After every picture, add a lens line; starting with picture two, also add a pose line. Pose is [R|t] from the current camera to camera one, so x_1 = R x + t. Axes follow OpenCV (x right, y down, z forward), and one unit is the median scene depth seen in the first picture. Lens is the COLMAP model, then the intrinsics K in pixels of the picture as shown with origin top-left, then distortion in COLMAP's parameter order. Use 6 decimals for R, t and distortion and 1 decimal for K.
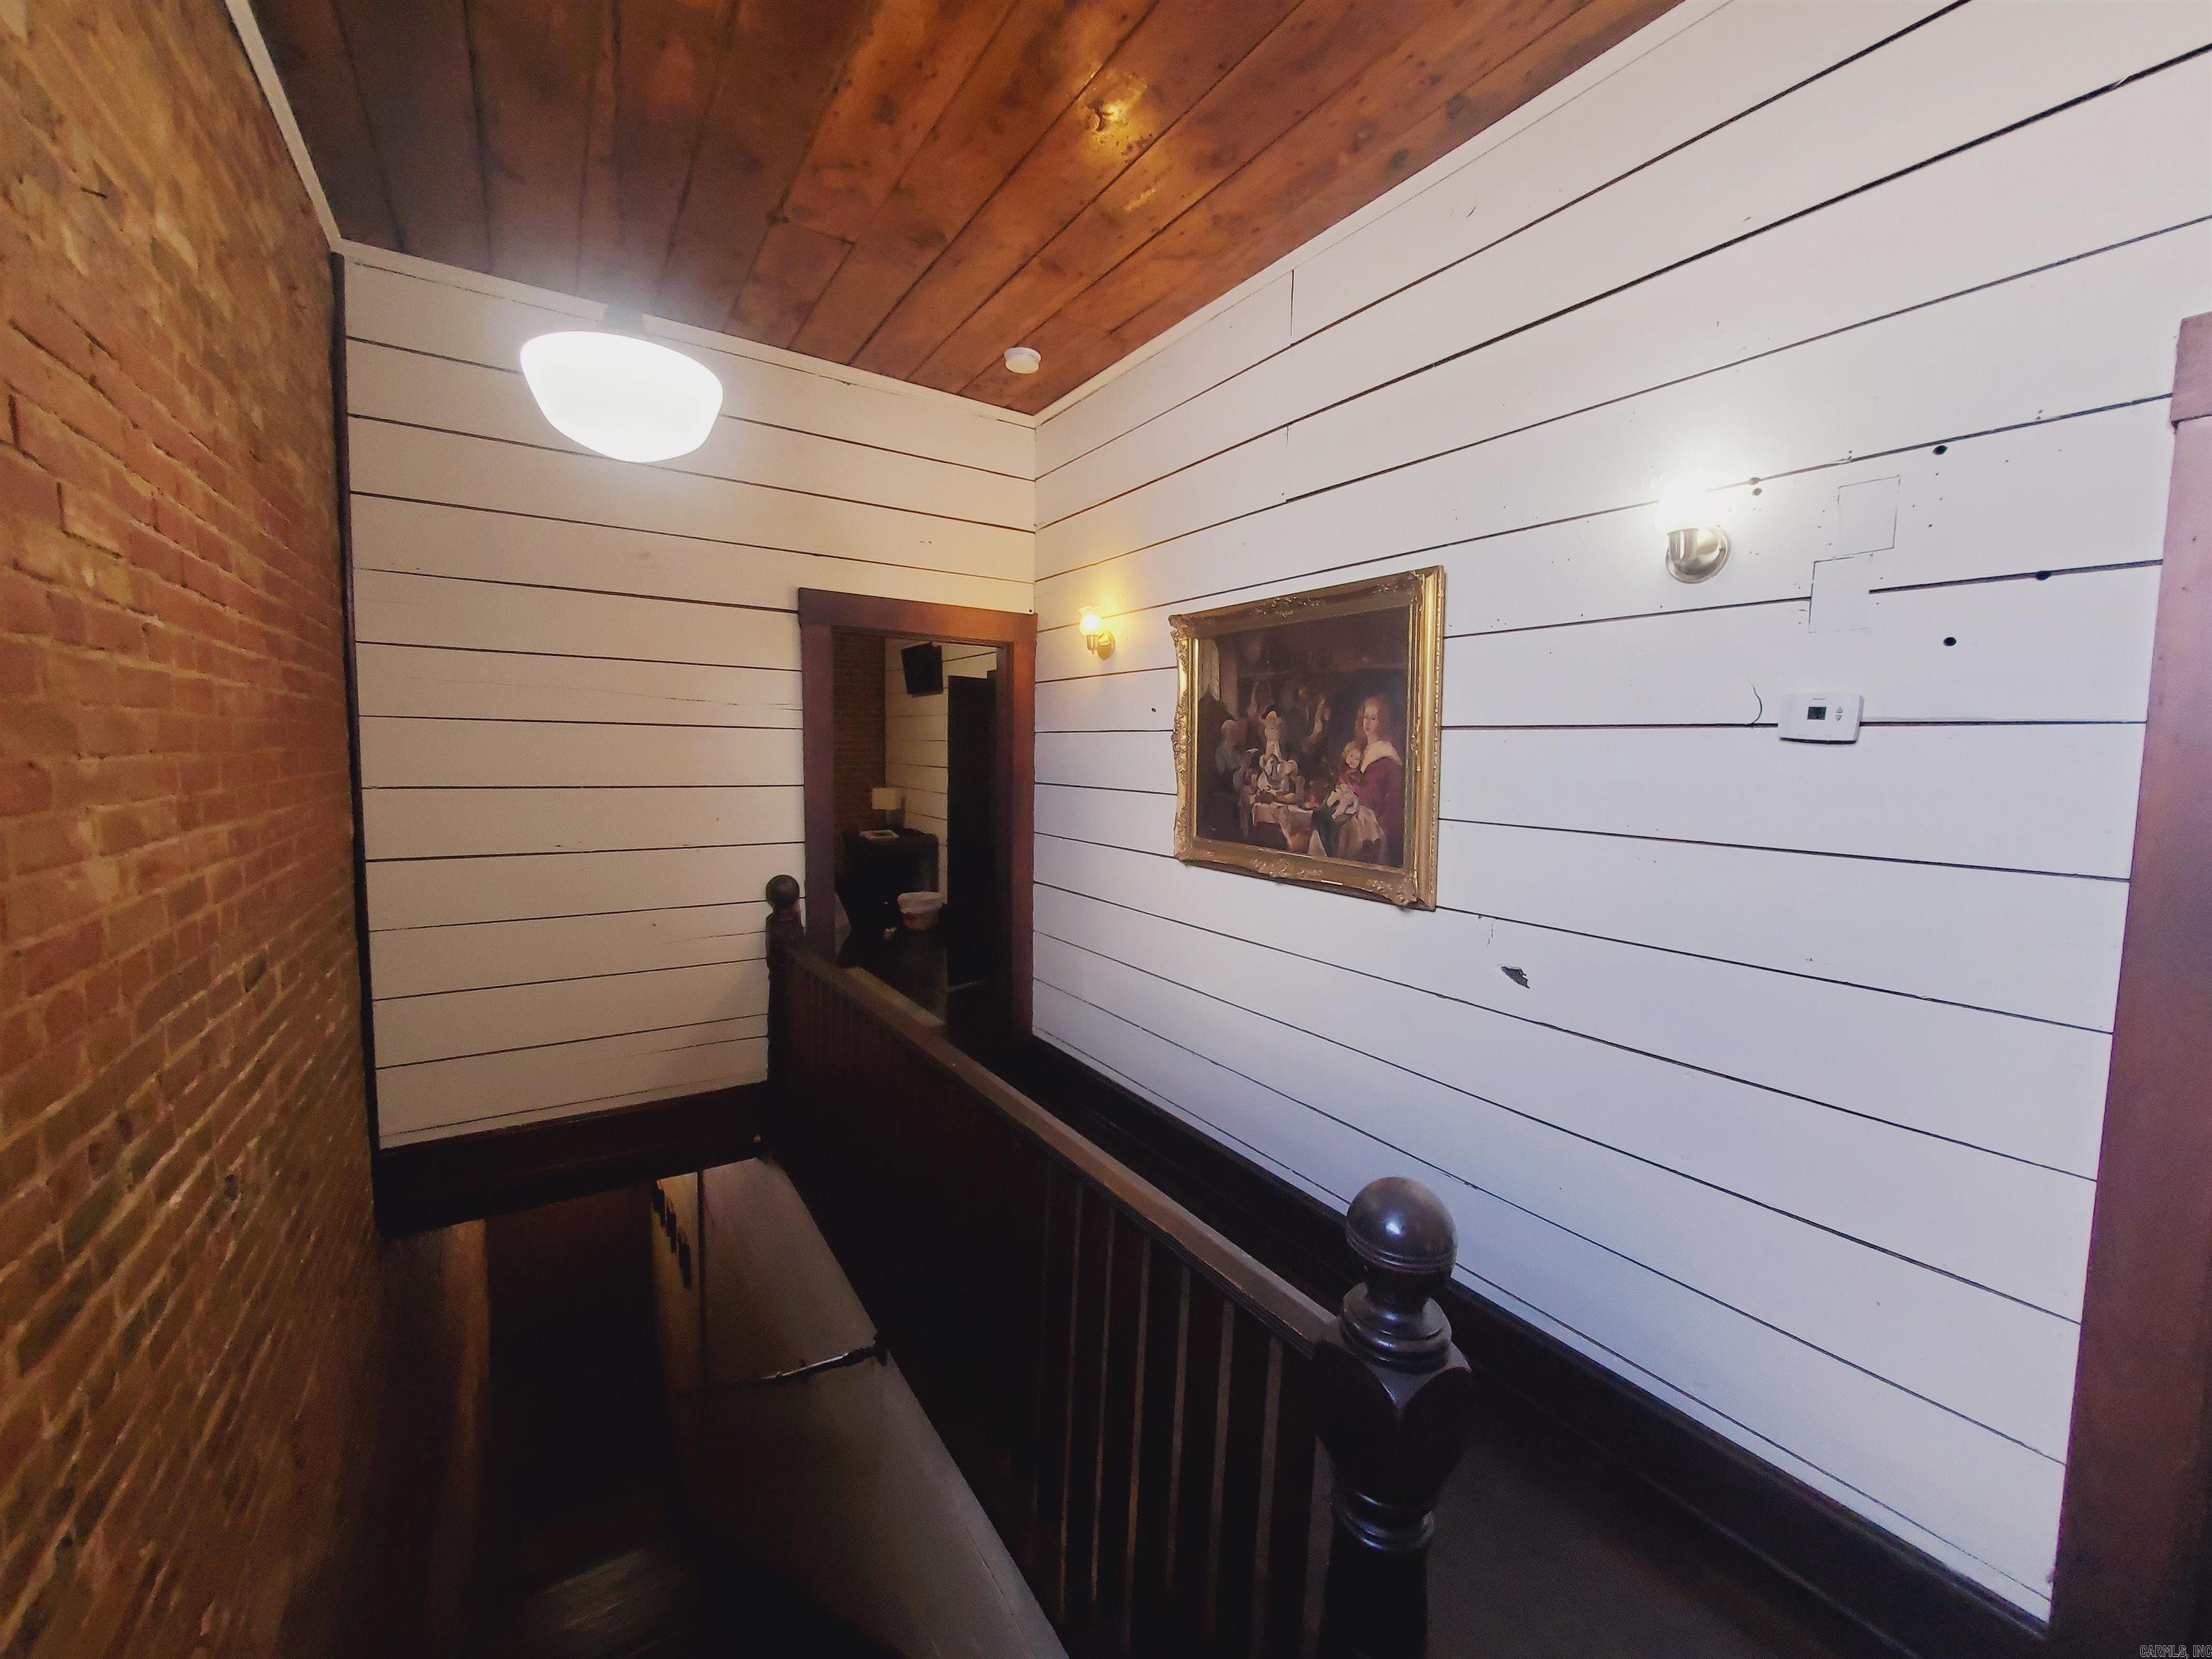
lens RADIAL K [[875.8, 0, 1110.5], [0, 875.8, 816.2], [0, 0, 1]] dist [-0.007078, 0.000194]
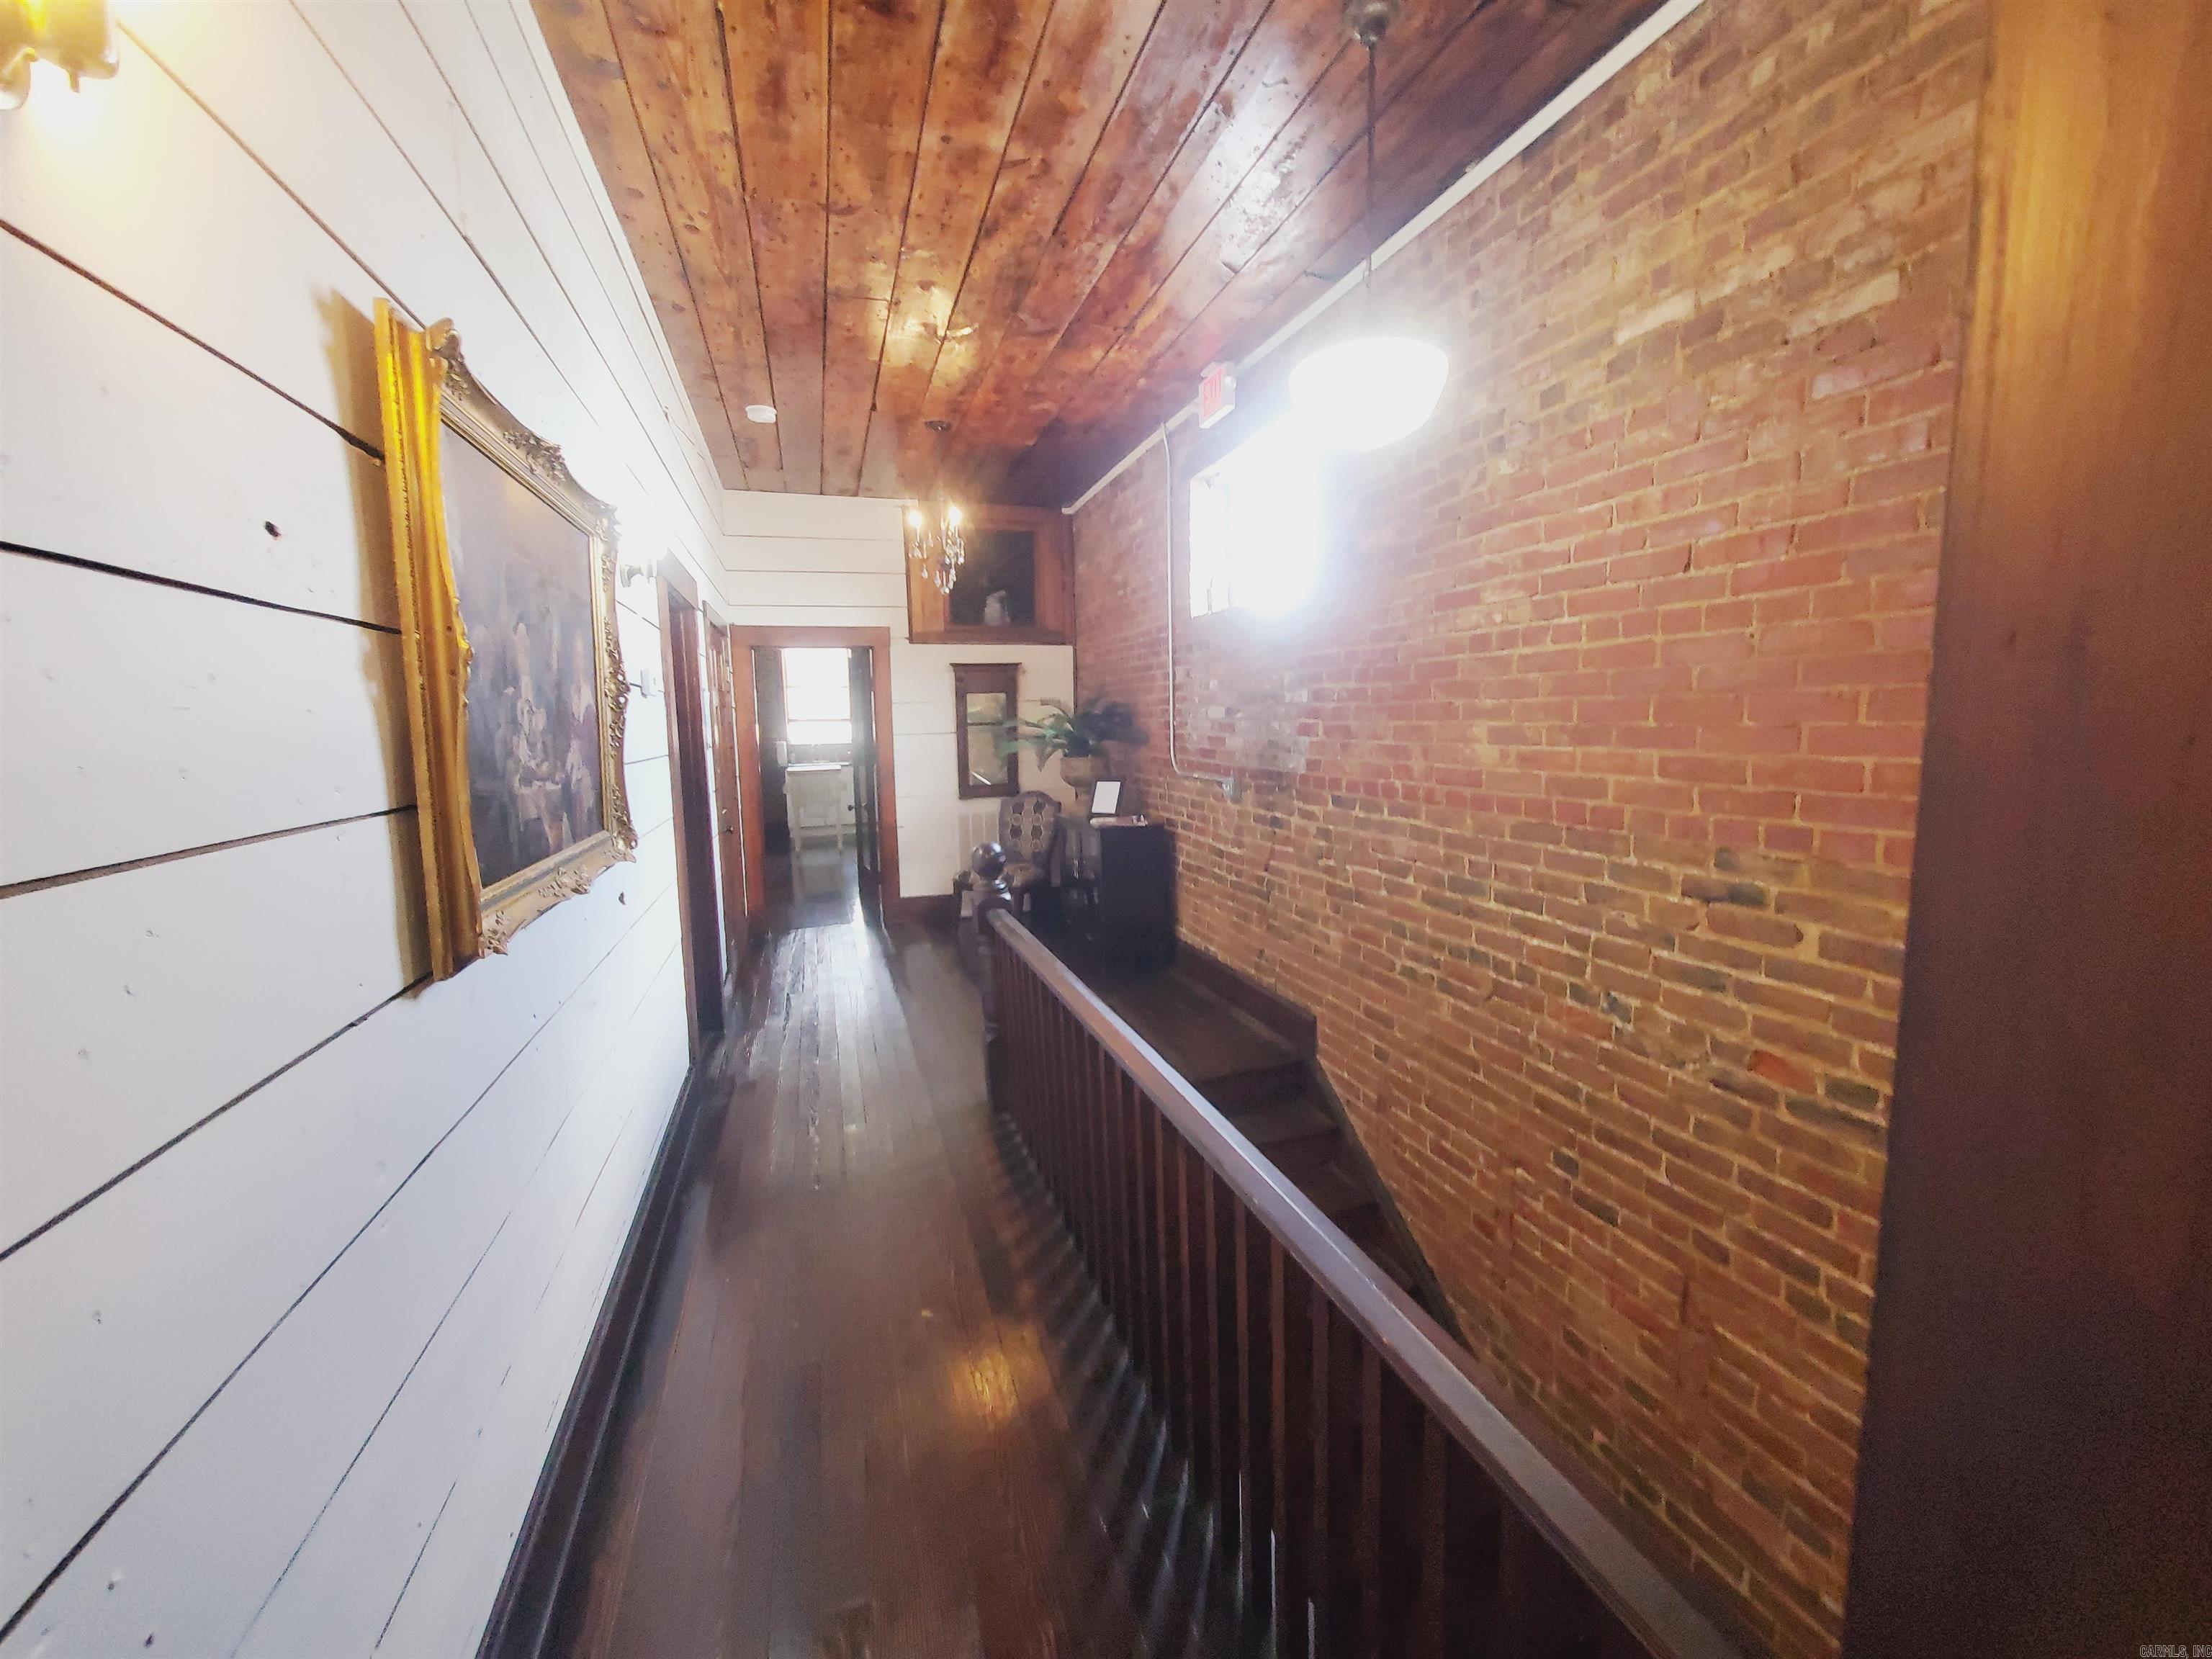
lens RADIAL K [[875.8, 0, 1110.5], [0, 875.8, 816.2], [0, 0, 1]] dist [-0.007078, 0.000194]
pose [[-0.966745, -0.026175, 0.254399, -0.342315], [0.023297, 0.981599, 0.189529, -0.096858], [-0.254679, 0.189153, -0.948346, 1.491990]]
